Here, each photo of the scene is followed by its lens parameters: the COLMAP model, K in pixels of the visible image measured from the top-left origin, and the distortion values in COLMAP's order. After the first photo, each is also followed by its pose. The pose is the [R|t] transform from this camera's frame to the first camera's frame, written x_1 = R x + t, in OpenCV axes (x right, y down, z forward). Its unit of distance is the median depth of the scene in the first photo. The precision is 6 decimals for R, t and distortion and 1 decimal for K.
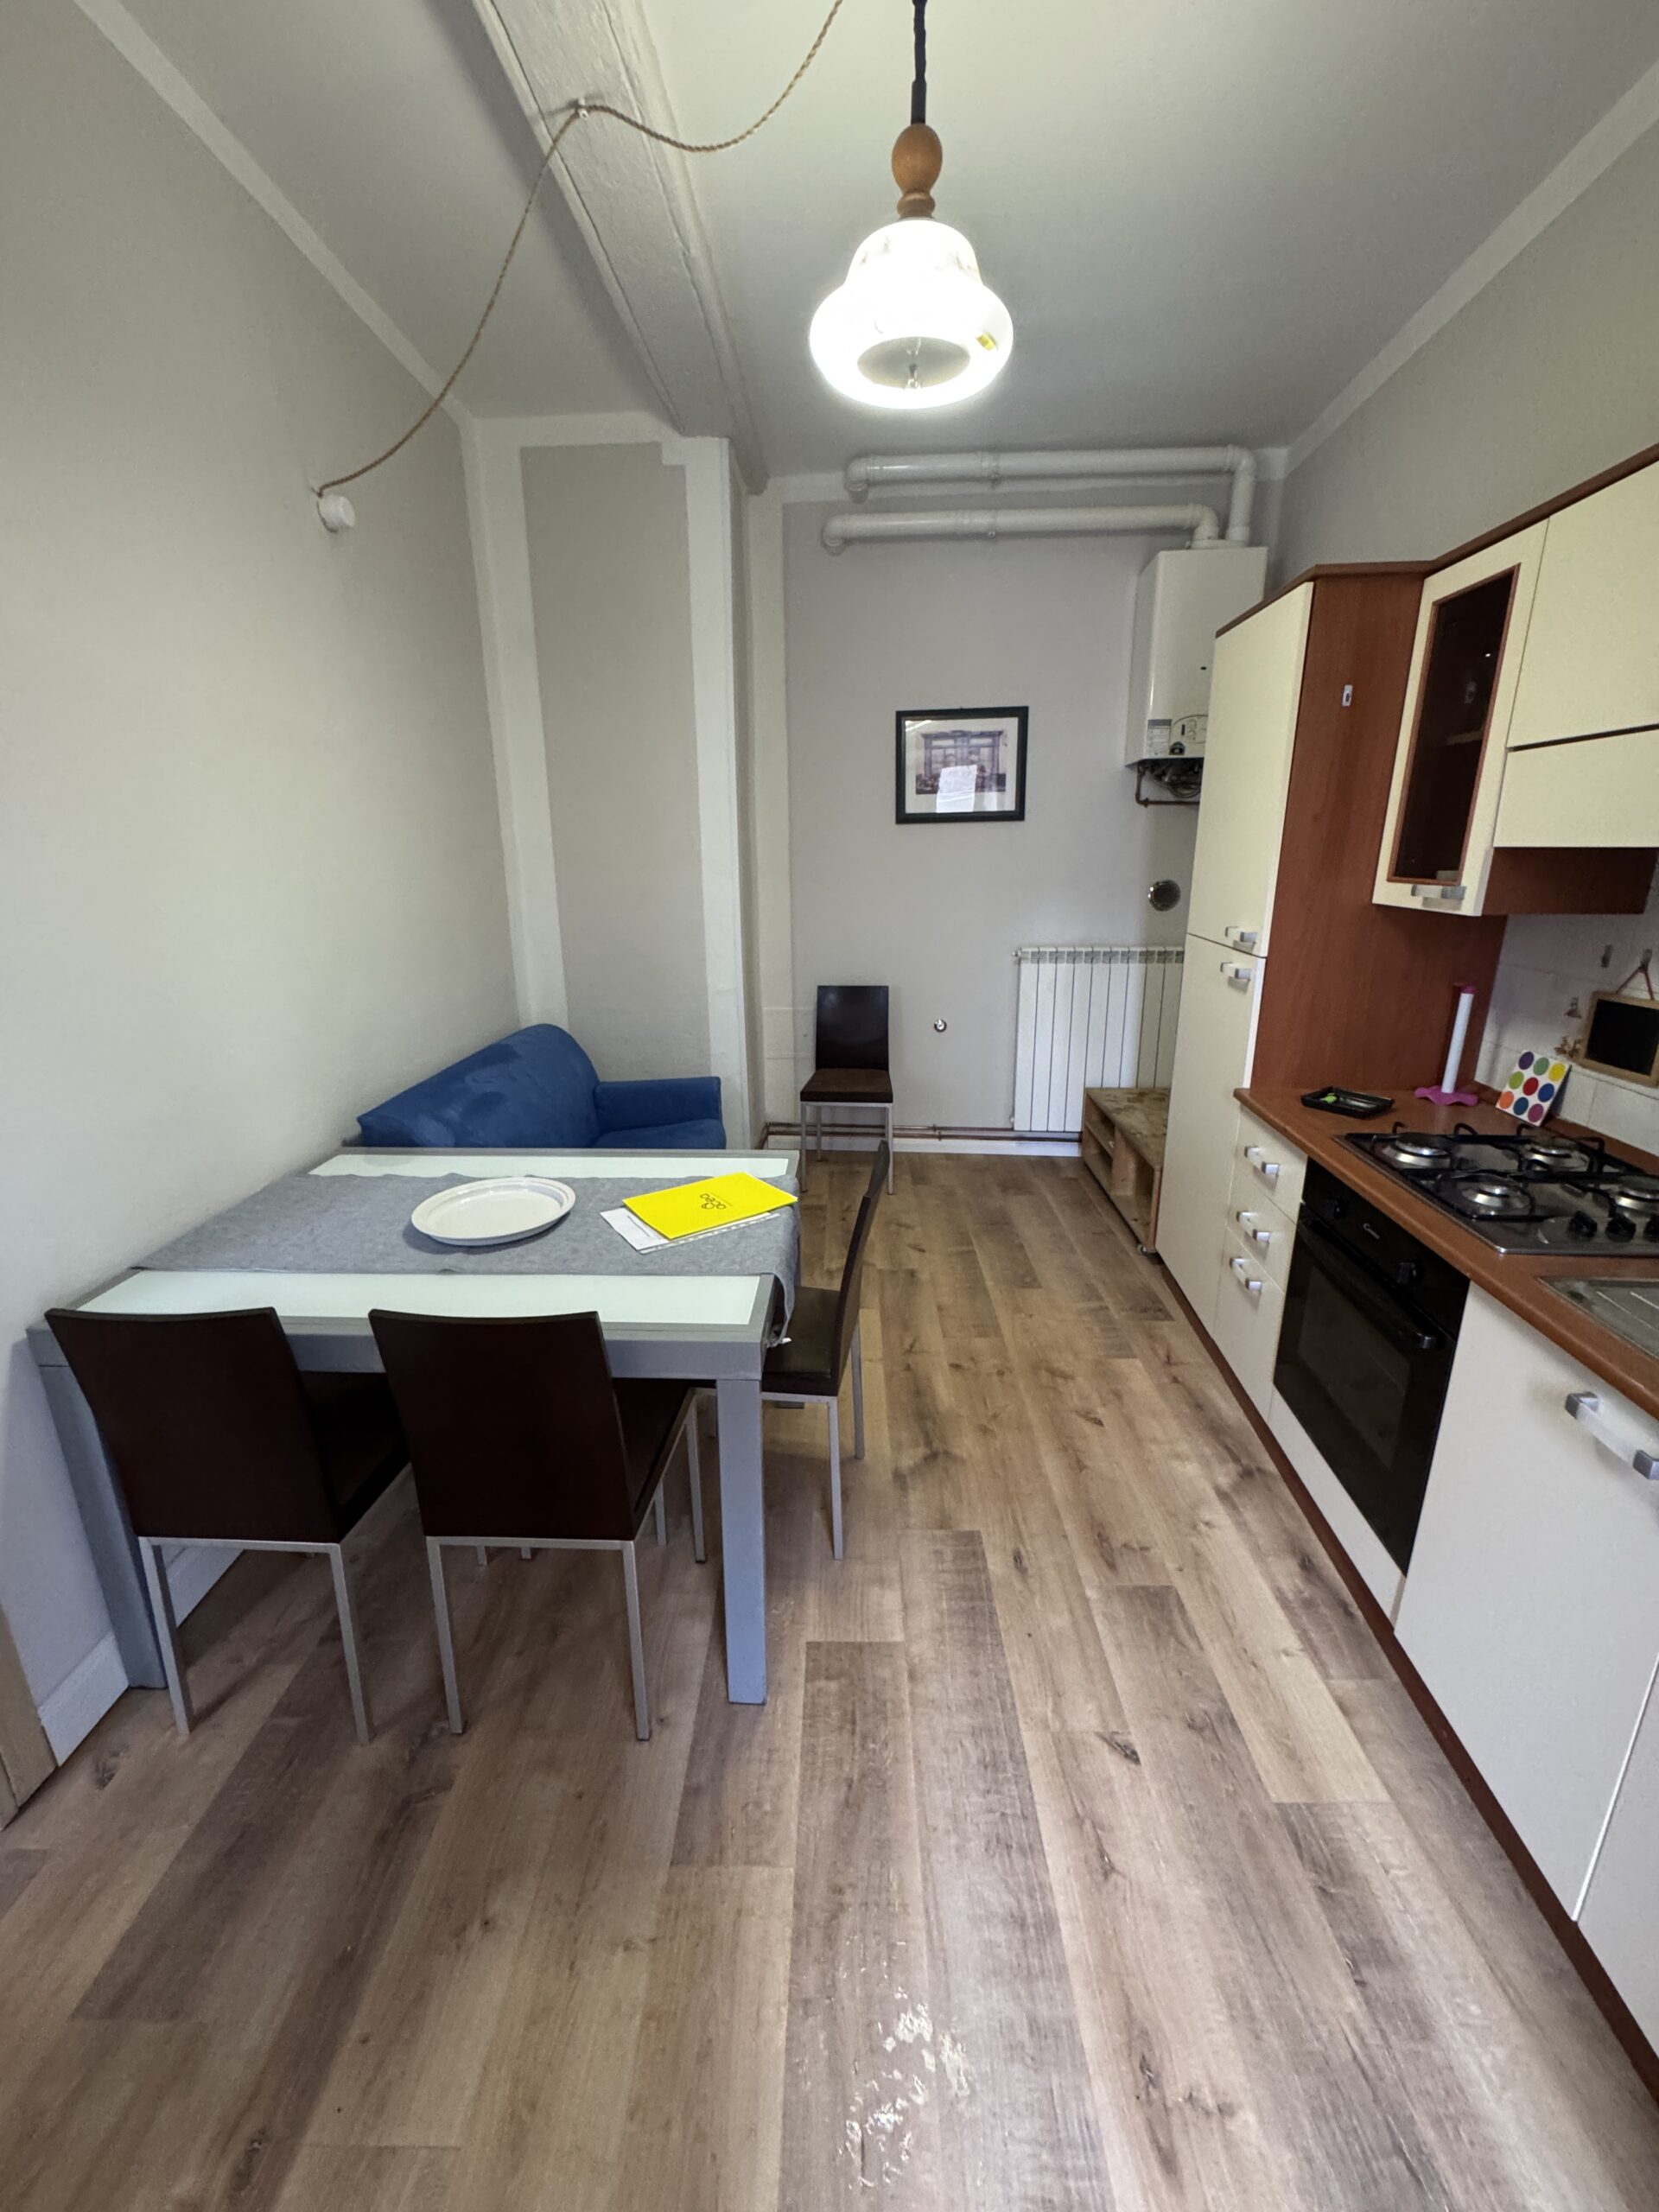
lens RADIAL K [[876.4, 0, 834.9], [0, 876.4, 1104.9], [0, 0, 1]] dist [-0.002973, 0.000650]
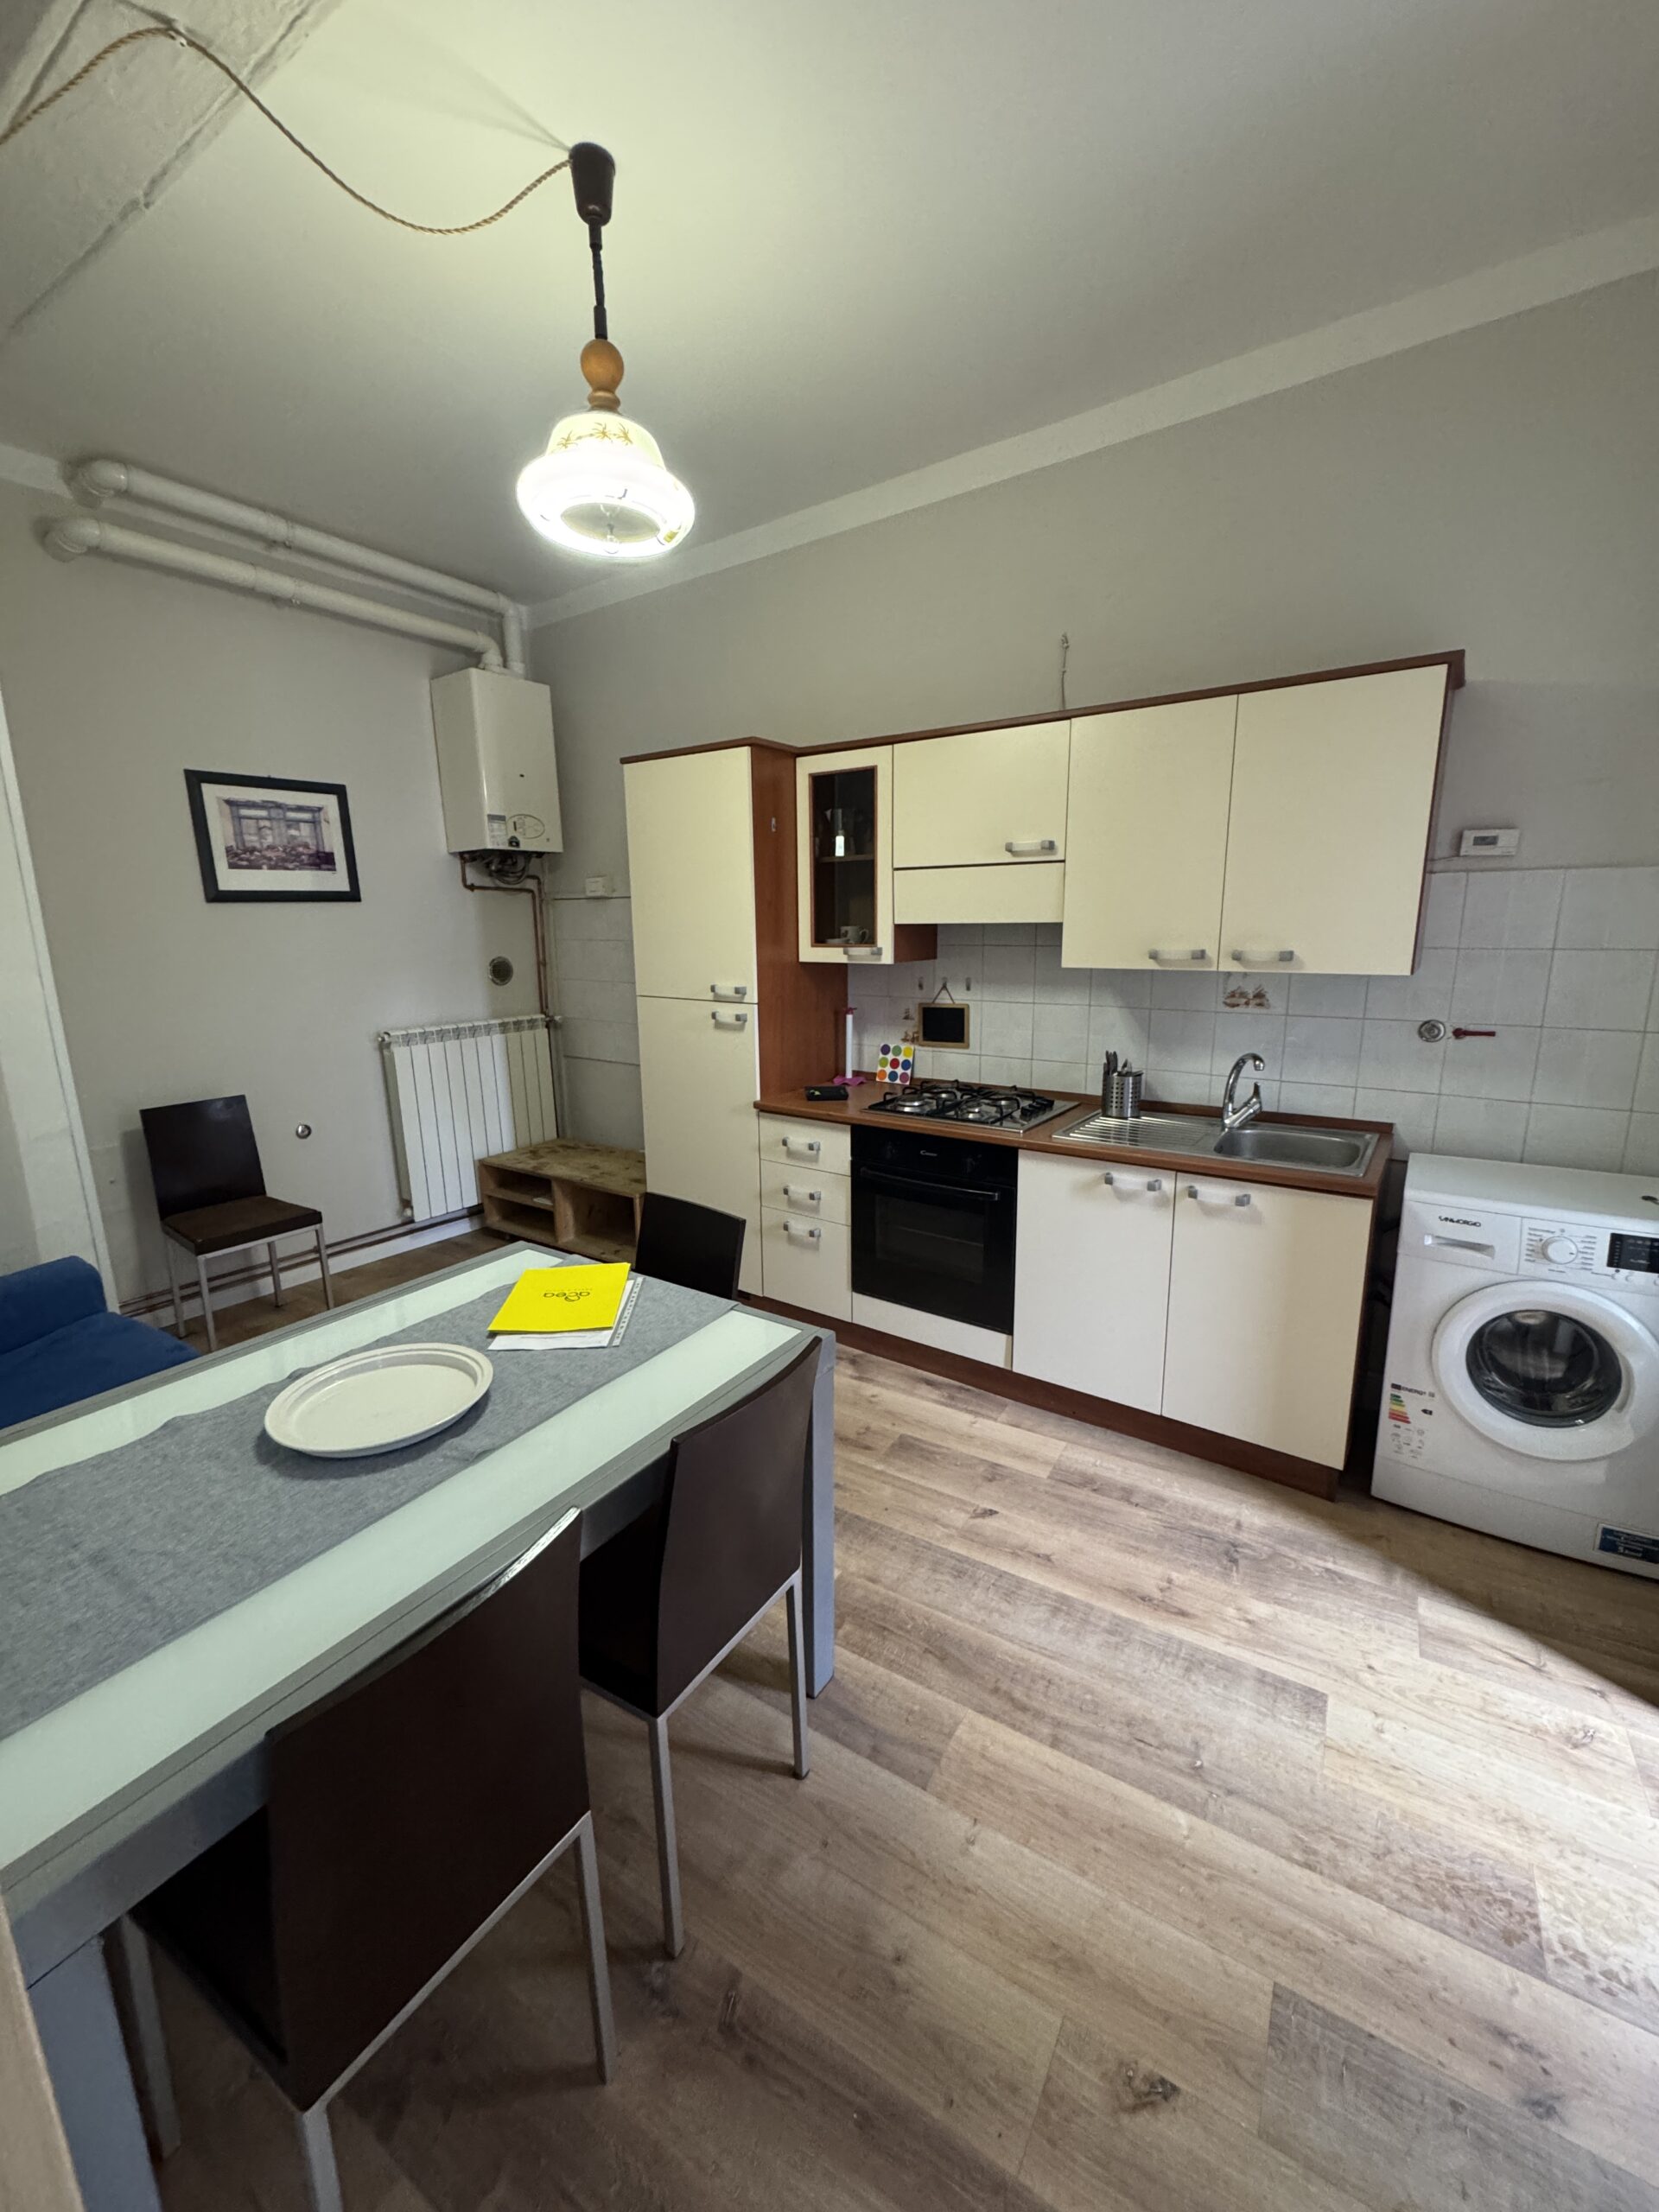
lens RADIAL K [[876.4, 0, 829.1], [0, 876.4, 1104.8], [0, 0, 1]] dist [-0.002973, 0.000650]
pose [[0.514336, -0.174482, 0.839651, -0.701799], [0.249122, 0.967262, 0.048398, -0.058029], [-0.820607, 0.184283, 0.540965, 0.209511]]
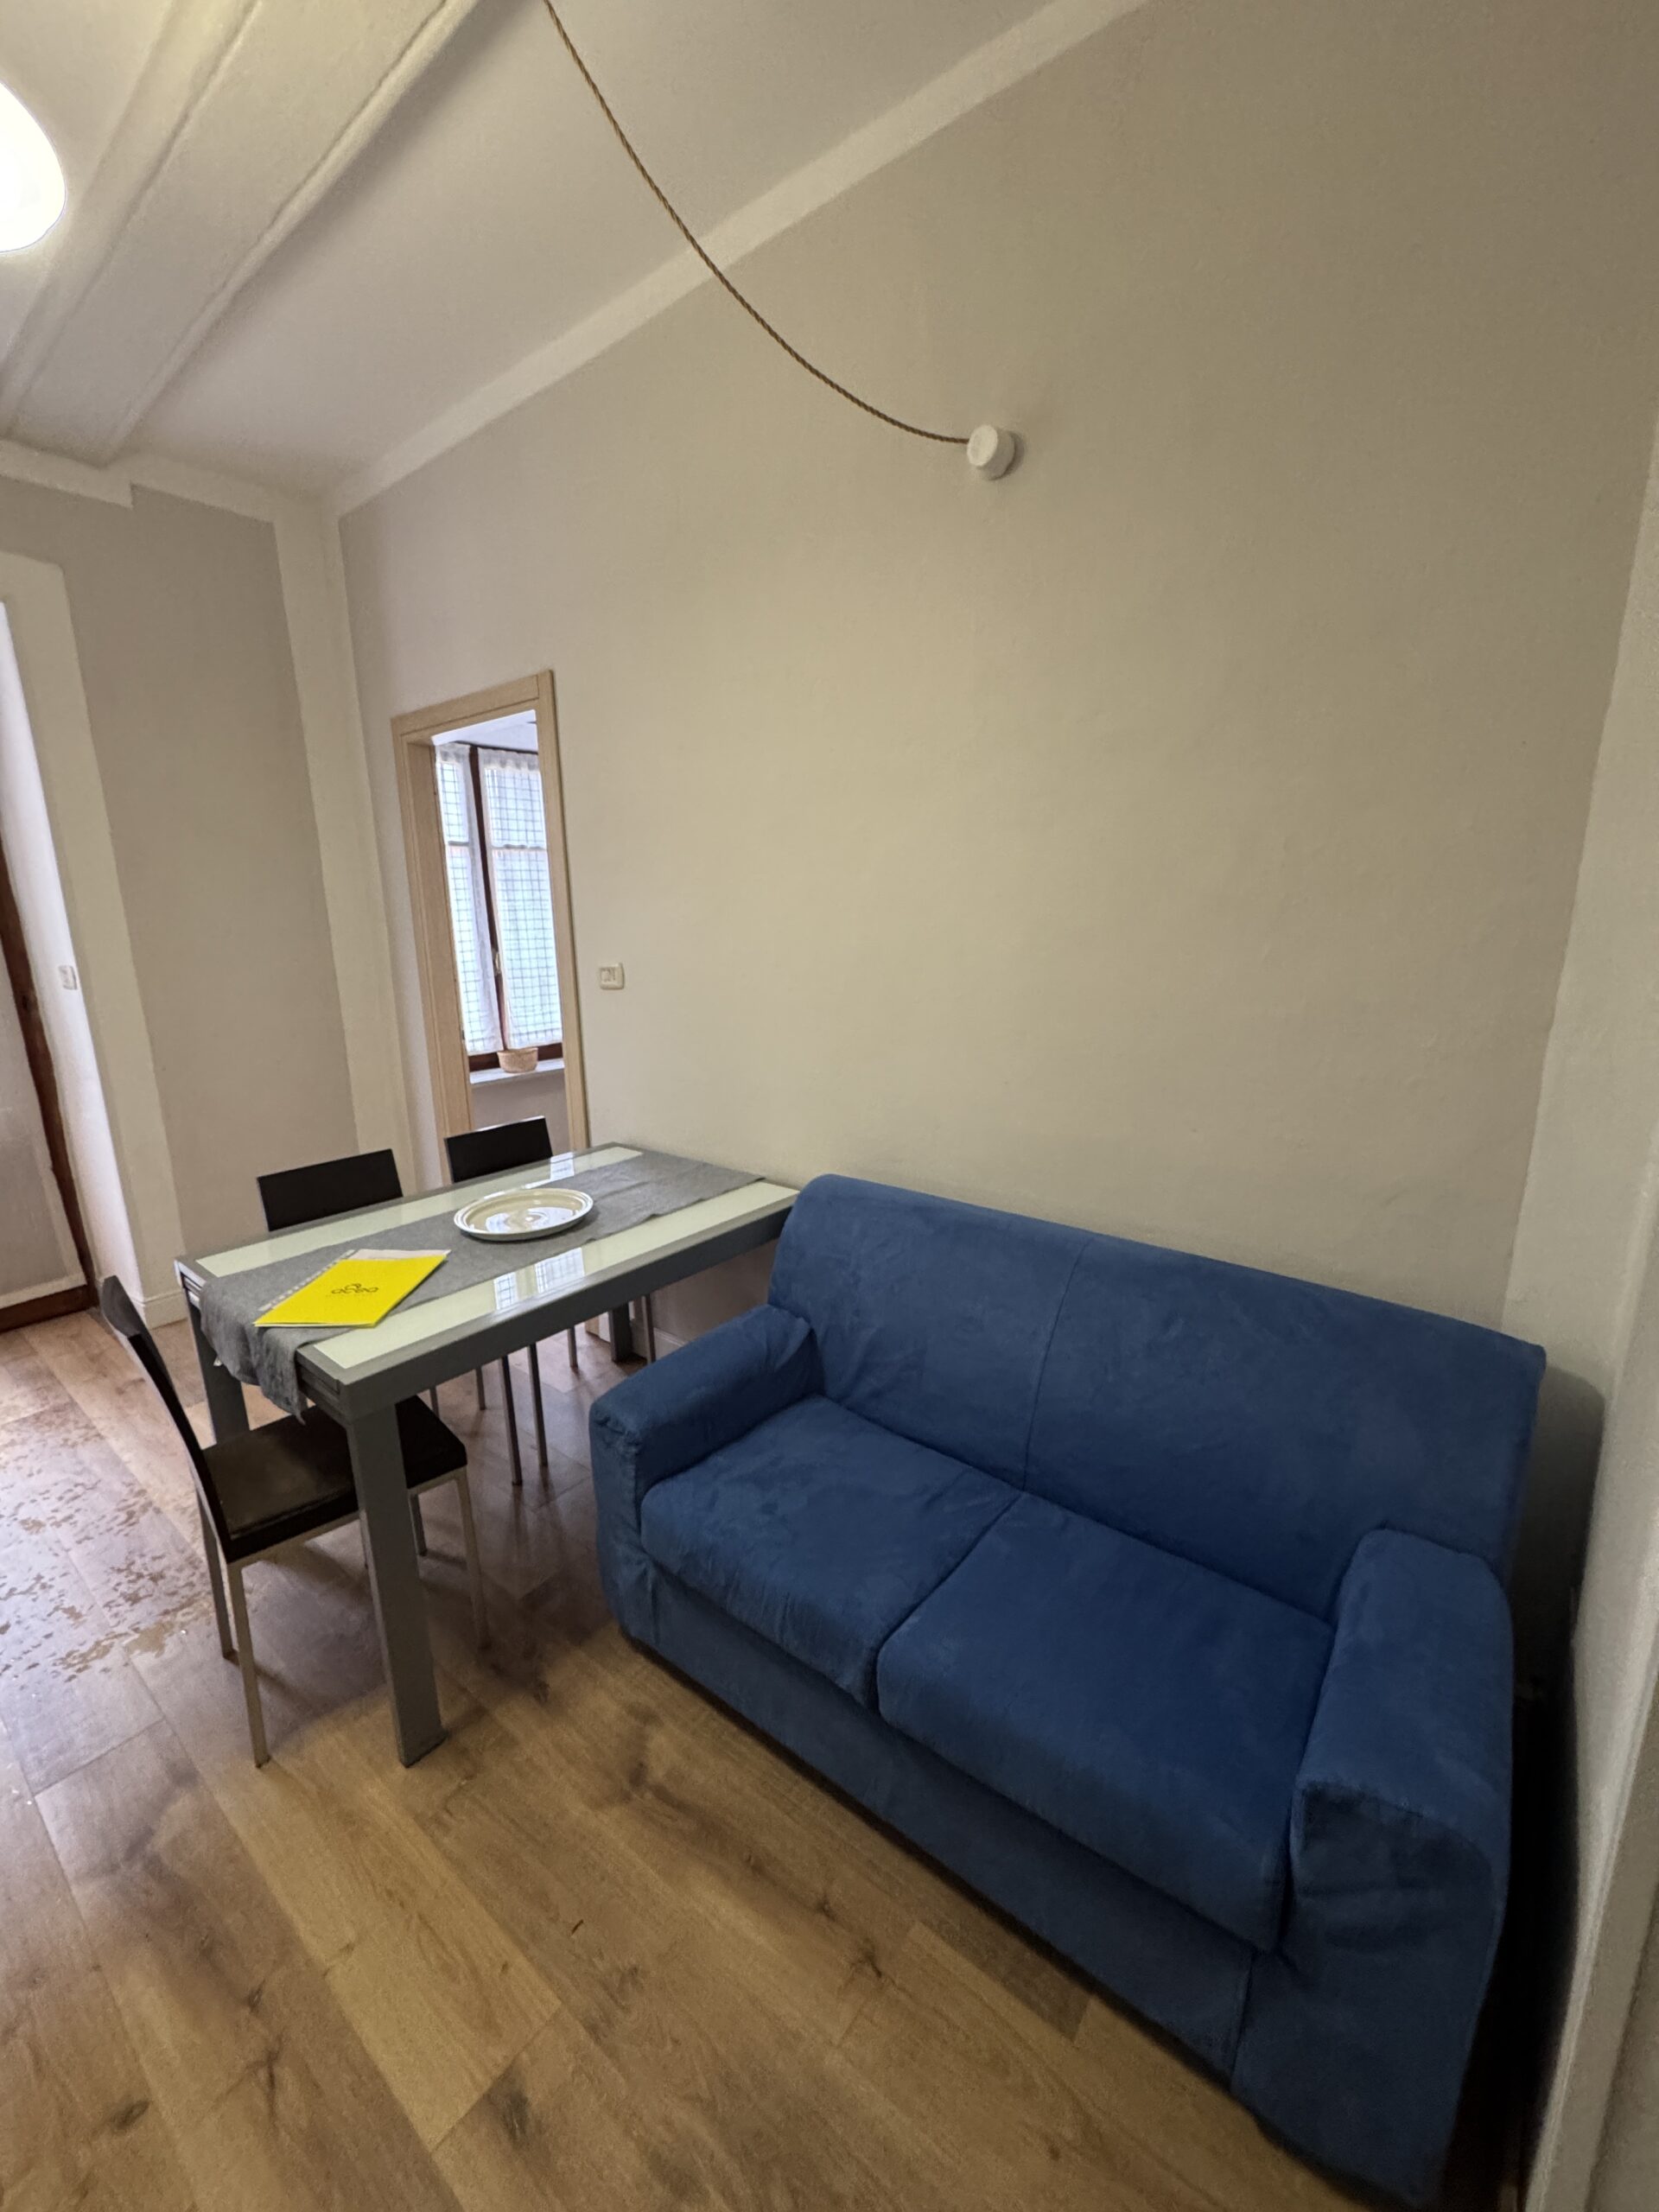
lens RADIAL K [[876.4, 0, 826.4], [0, 876.4, 1102.6], [0, 0, 1]] dist [-0.002973, 0.000650]
pose [[-0.608146, 0.186512, -0.771603, 0.217451], [-0.203681, 0.902804, 0.378759, -0.483866], [0.767250, 0.387502, -0.511048, 1.661294]]
